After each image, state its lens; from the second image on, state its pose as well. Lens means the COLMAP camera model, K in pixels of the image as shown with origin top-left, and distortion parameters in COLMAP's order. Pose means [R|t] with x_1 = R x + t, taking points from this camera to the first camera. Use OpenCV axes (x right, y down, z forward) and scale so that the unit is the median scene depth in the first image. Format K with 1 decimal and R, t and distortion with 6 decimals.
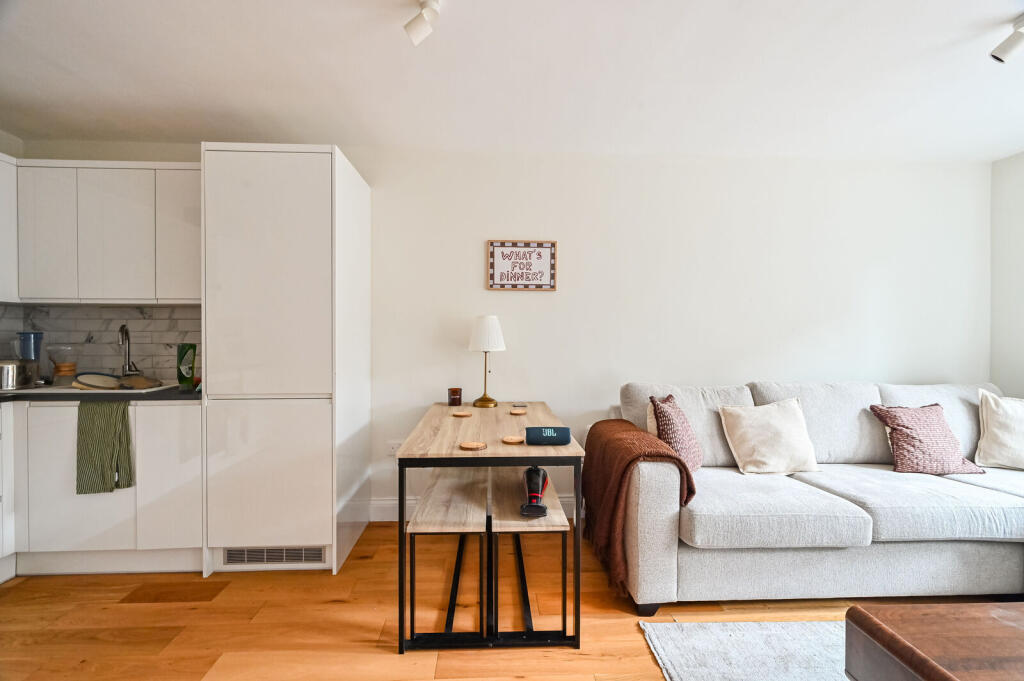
lens RADIAL K [[414.7, 0, 509.5], [0, 414.7, 337.6], [0, 0, 1]] dist [0.000900, -0.000014]
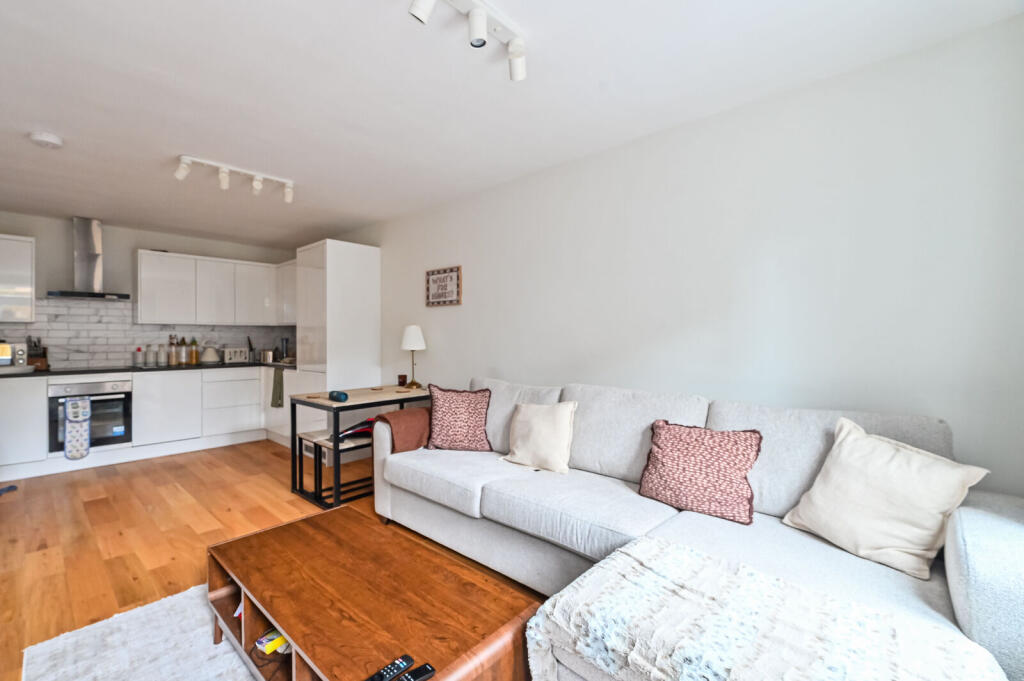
lens RADIAL K [[445.2, 0, 456.4], [0, 445.2, 337.3], [0, 0, 1]] dist [0.000128, -0.000002]
pose [[0.663348, -0.006908, -0.748279, 1.186429], [-0.003346, 0.999920, -0.012198, 0.006949], [0.748304, 0.010595, 0.663272, 0.079908]]
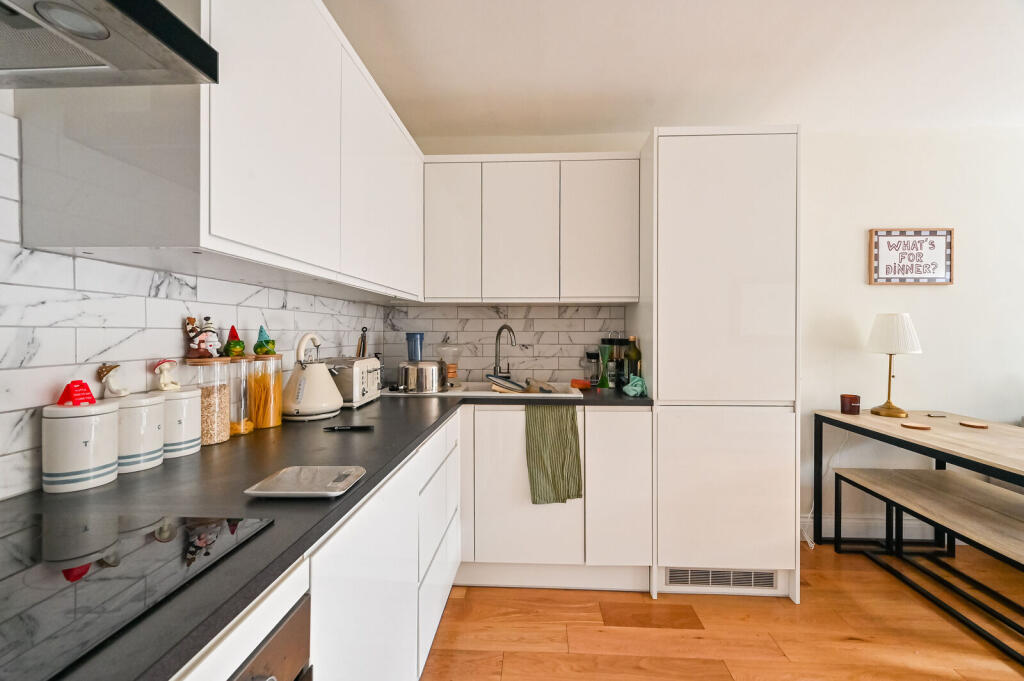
lens RADIAL K [[421.5, 0, 516.8], [0, 421.5, 333.7], [0, 0, 1]] dist [0.002503, 0.000288]
pose [[0.995960, -0.000627, -0.089794, -0.757486], [0.000018, 0.999977, -0.006782, -0.003296], [0.089796, 0.006753, 0.995937, 0.028247]]
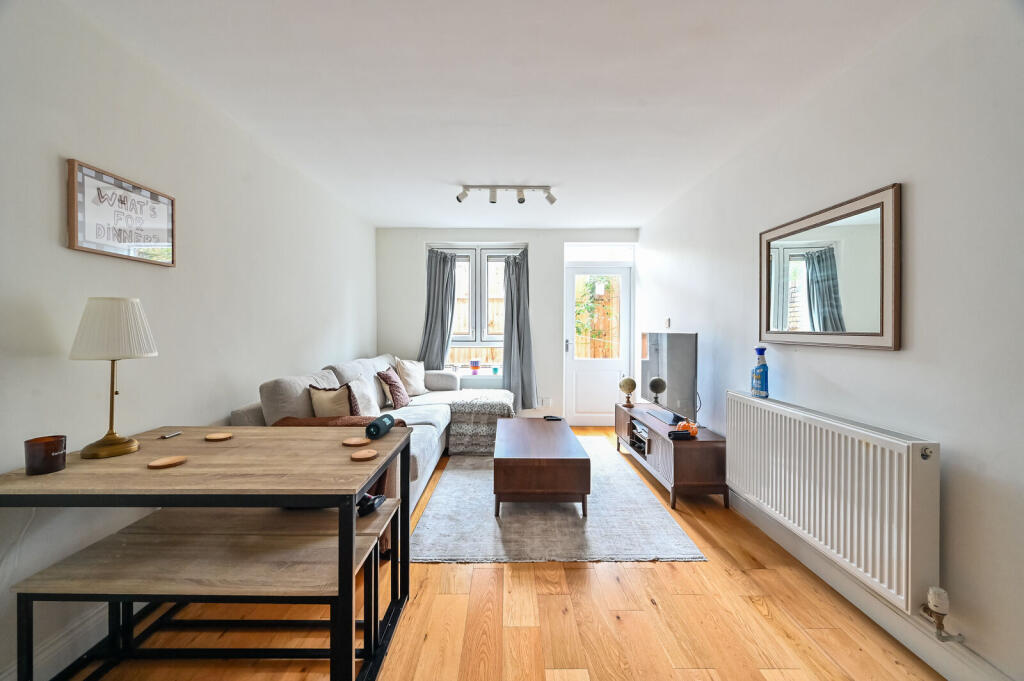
lens RADIAL K [[408.9, 0, 510.4], [0, 408.9, 330.5], [0, 0, 1]] dist [0.001841, 0.000162]
pose [[0.038267, -0.012692, 0.999187, -0.597206], [0.008694, 0.999886, 0.012368, -0.008138], [-0.999230, 0.008214, 0.038373, 0.414037]]
